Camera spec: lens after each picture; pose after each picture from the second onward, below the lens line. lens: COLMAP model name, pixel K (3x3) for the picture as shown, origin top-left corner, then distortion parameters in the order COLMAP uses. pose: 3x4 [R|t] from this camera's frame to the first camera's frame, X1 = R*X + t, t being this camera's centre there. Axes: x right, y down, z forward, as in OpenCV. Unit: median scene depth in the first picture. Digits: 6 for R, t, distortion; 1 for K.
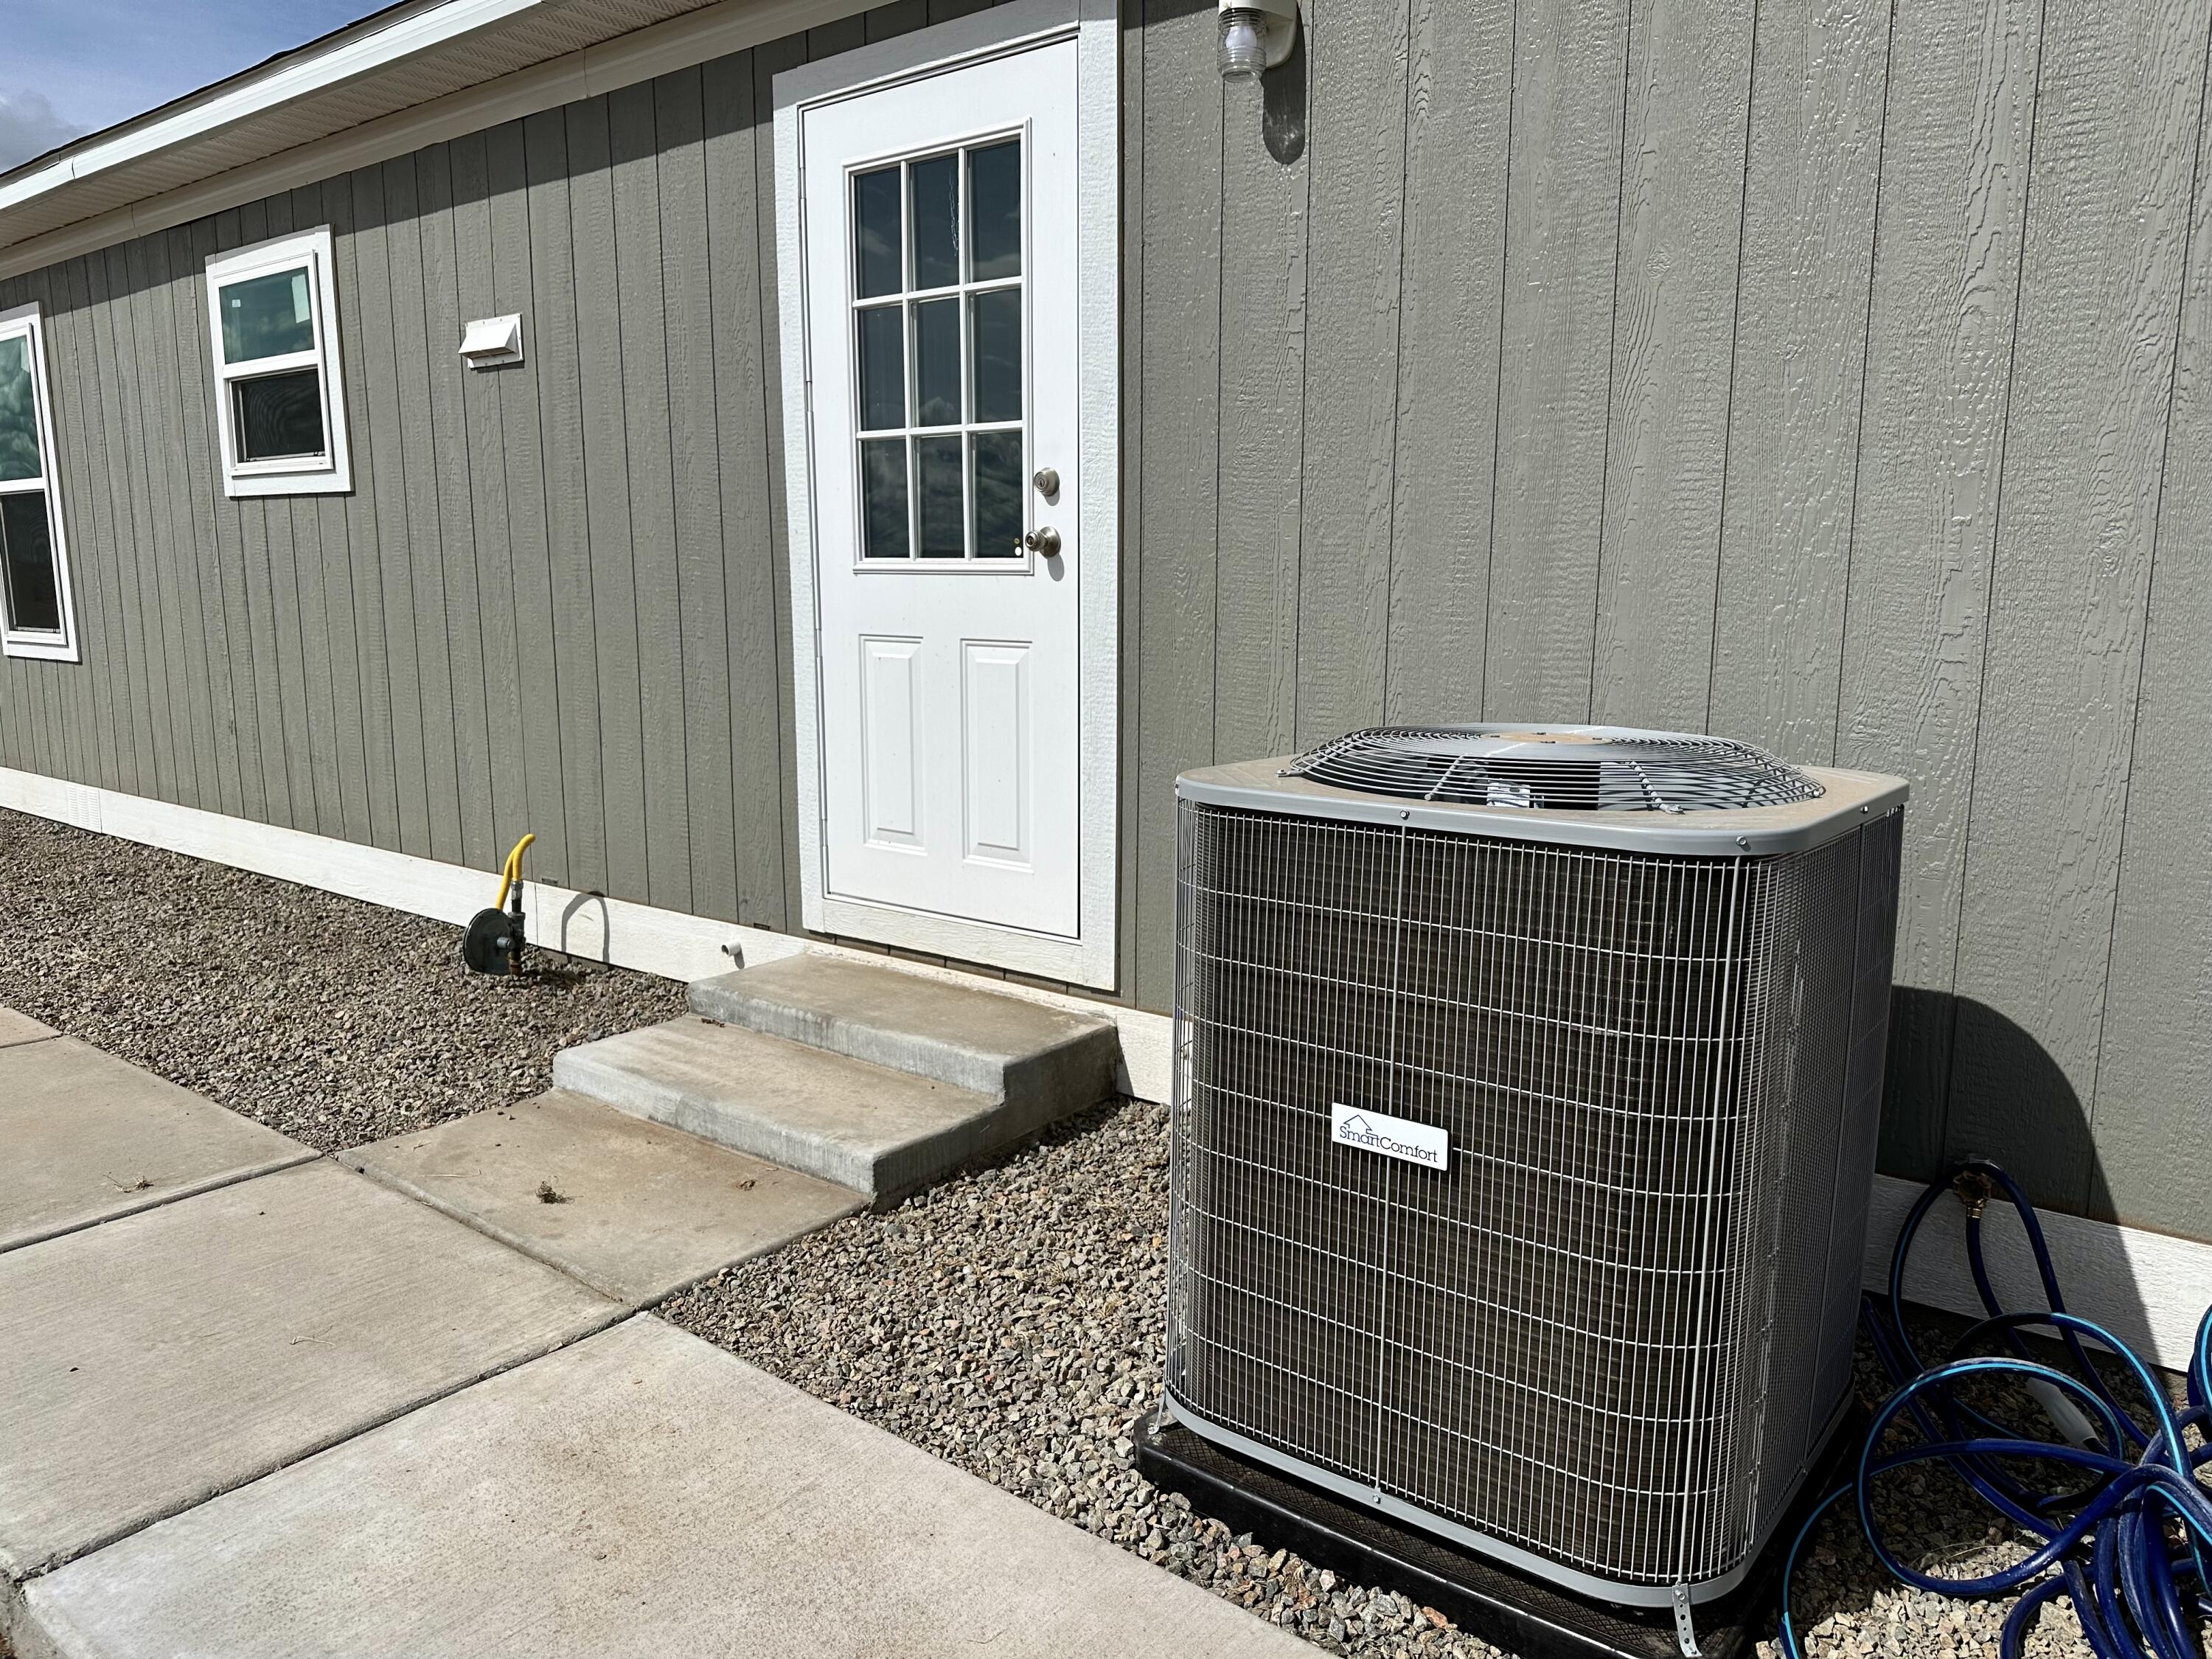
lens RADIAL K [[1600.8, 0, 1057.4], [0, 1600.8, 867.3], [0, 0, 1]] dist [0.095159, -0.138719]
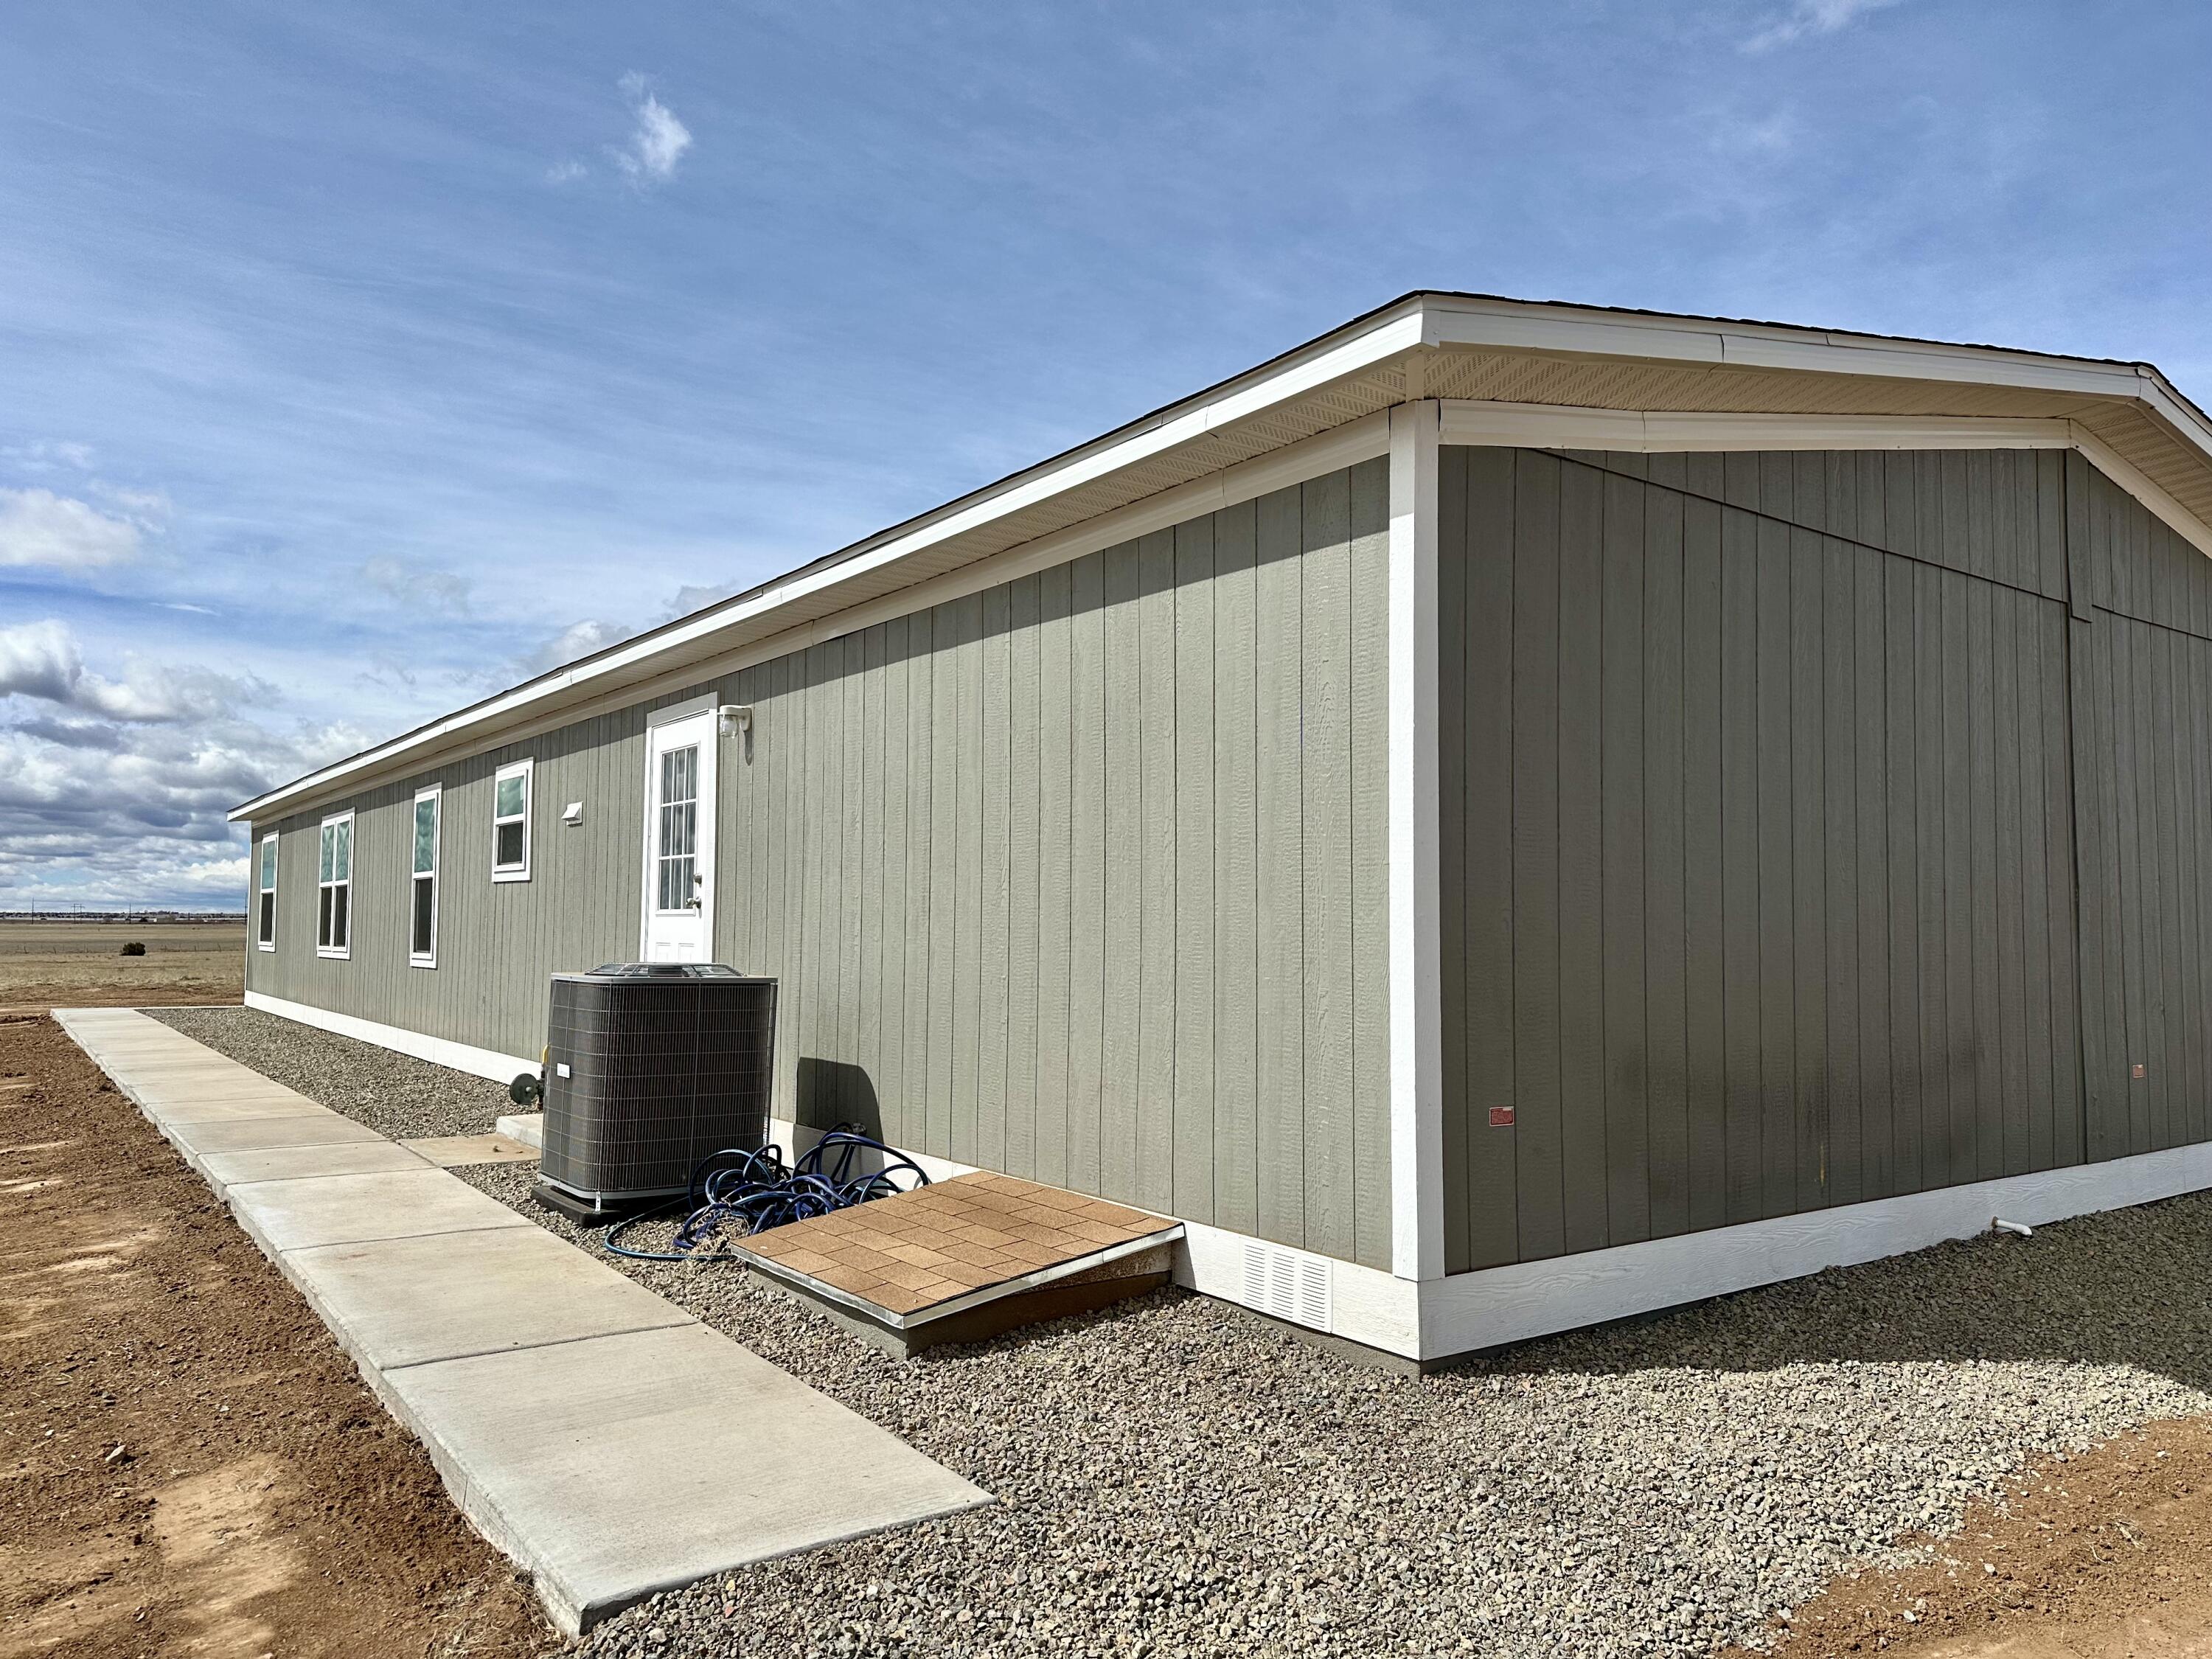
lens RADIAL K [[1536.1, 0, 1106.0], [0, 1536.1, 829.5], [0, 0, 1]] dist [0.161516, -0.275693]
pose [[0.969298, -0.000972, -0.245887, 1.076820], [-0.061556, 0.967190, -0.246483, 0.208529], [0.238059, 0.254051, 0.937436, -0.977236]]
